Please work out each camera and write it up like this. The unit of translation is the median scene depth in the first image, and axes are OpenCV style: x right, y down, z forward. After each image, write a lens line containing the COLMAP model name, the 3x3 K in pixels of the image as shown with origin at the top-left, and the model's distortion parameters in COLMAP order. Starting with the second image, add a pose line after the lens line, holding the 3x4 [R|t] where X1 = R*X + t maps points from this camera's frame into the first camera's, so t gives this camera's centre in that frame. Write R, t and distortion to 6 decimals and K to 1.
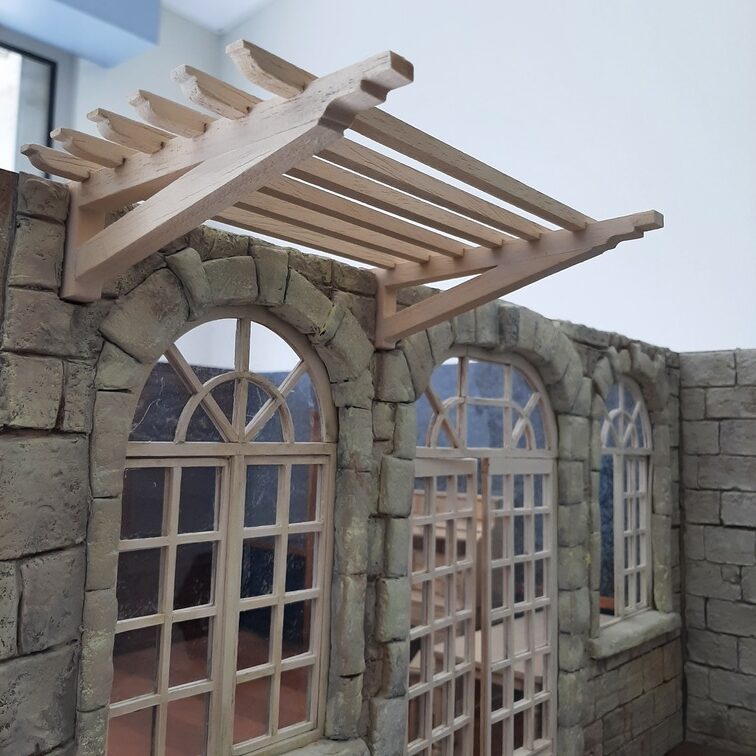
lens RADIAL K [[794.7, 0, 377.7], [0, 794.7, 379.1], [0, 0, 1]] dist [0.023712, 0.000000]
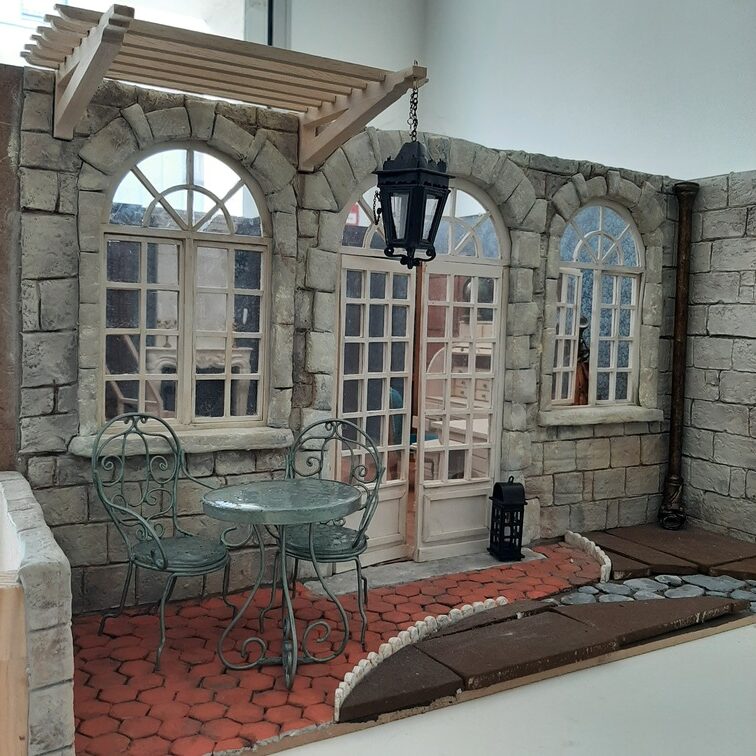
lens RADIAL K [[794.7, 0, 377.9], [0, 794.7, 376.8], [0, 0, 1]] dist [0.023712, 0.000000]
pose [[0.945571, 0.025432, -0.324421, 0.612464], [0.018594, 0.991090, 0.131889, 0.144774], [0.324884, -0.130743, 0.936673, -0.351523]]
